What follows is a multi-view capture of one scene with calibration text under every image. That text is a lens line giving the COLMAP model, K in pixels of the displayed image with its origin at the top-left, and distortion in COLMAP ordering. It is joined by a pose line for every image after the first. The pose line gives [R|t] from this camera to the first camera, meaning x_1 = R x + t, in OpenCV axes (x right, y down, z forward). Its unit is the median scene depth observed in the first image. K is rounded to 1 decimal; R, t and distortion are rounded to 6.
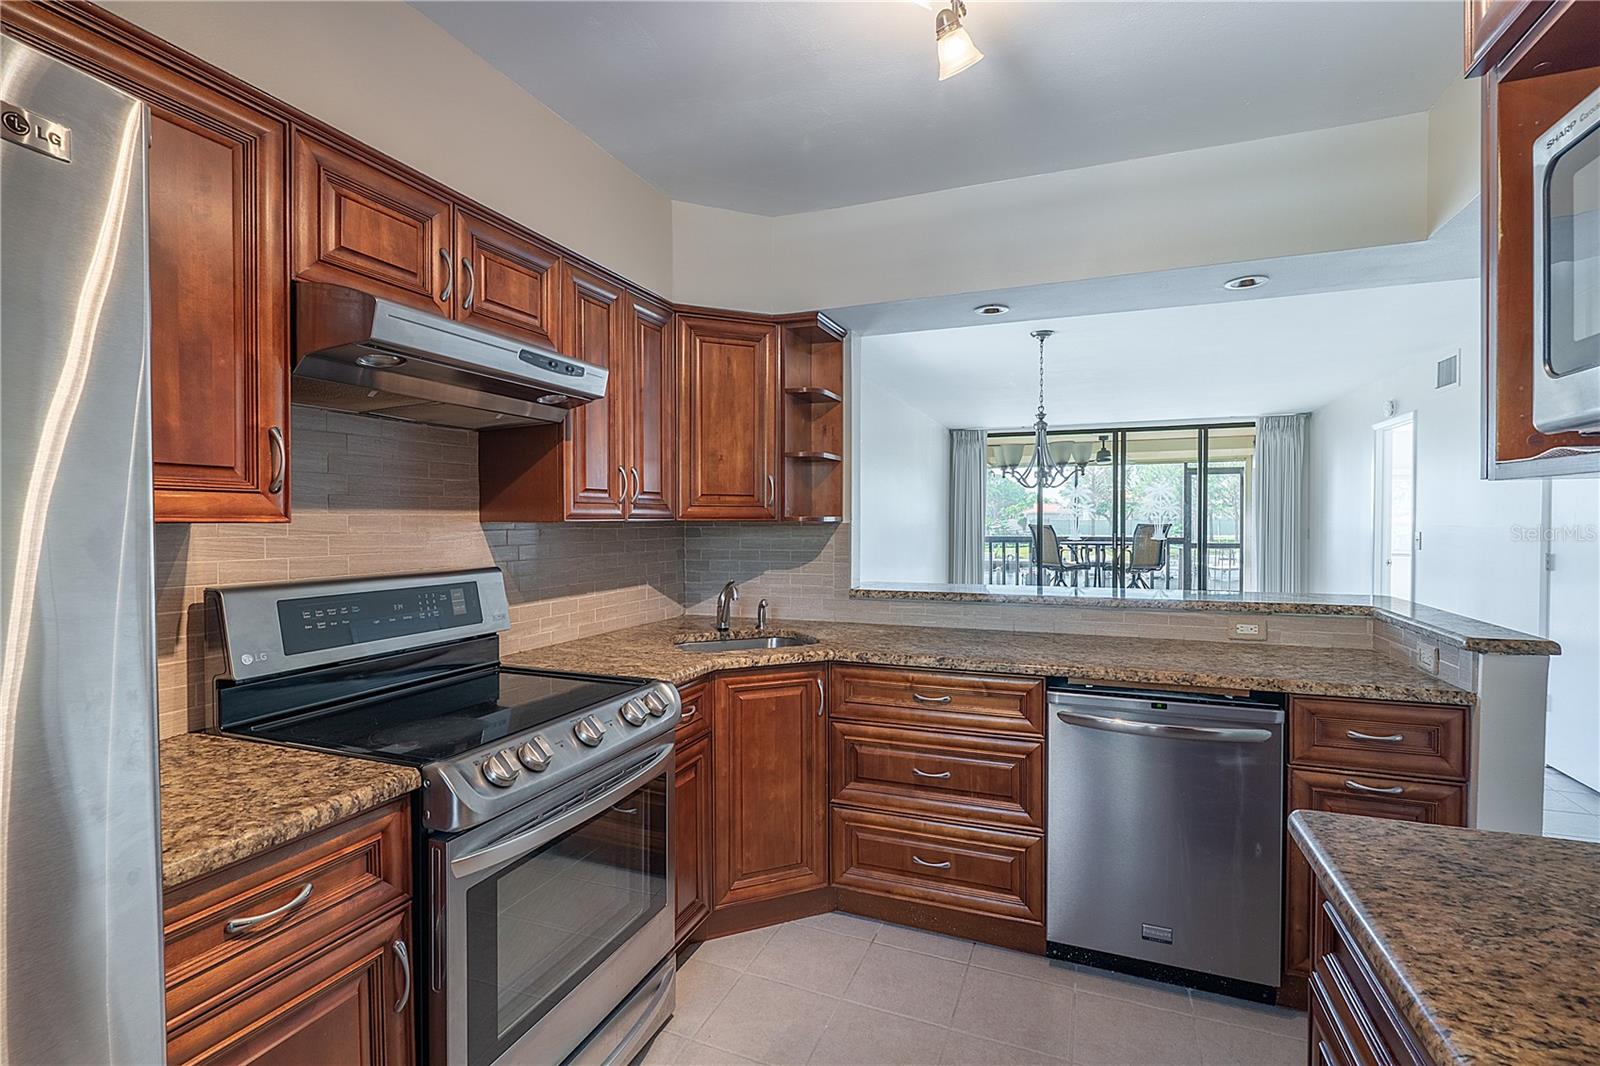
lens RADIAL K [[736.8, 0, 803.4], [0, 736.8, 526.7], [0, 0, 1]] dist [-0.002292, -0.000022]
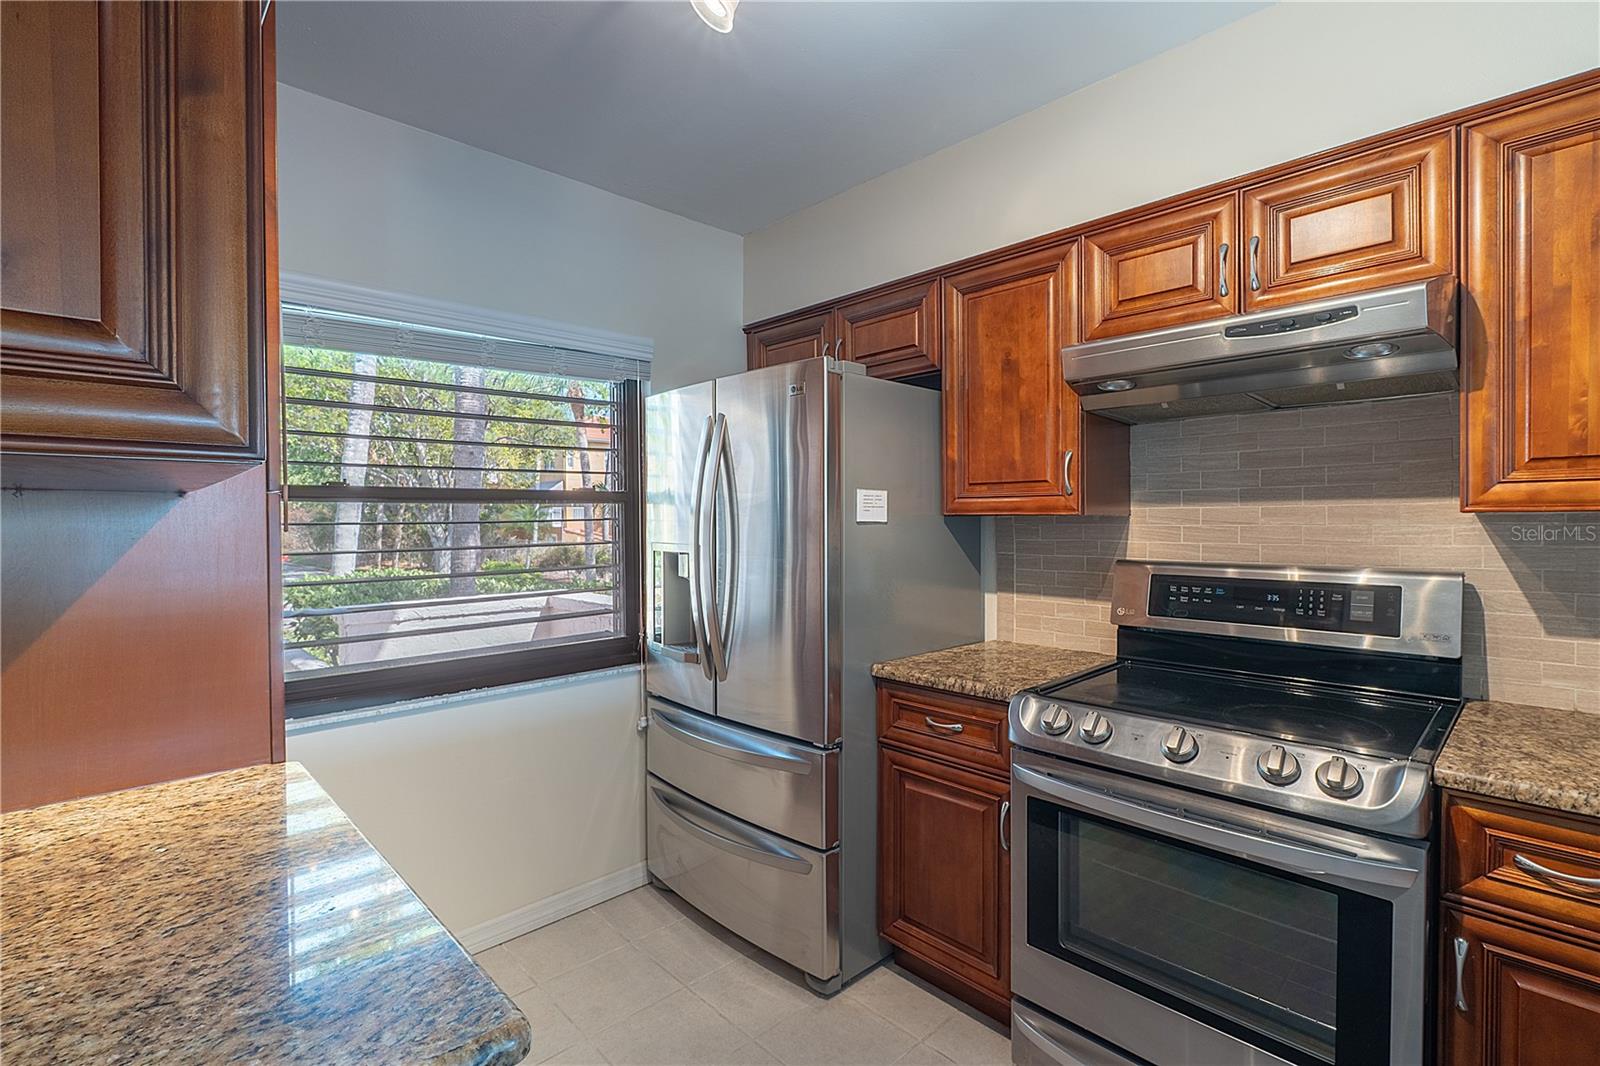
lens RADIAL K [[733.1, 0, 794.1], [0, 733.1, 529.6], [0, 0, 1]] dist [0.000113, 0.000581]
pose [[-0.426297, 0.017842, -0.904407, 0.677704], [0.000370, 0.999809, 0.019550, -0.004182], [0.904583, 0.008000, -0.426222, 0.892550]]
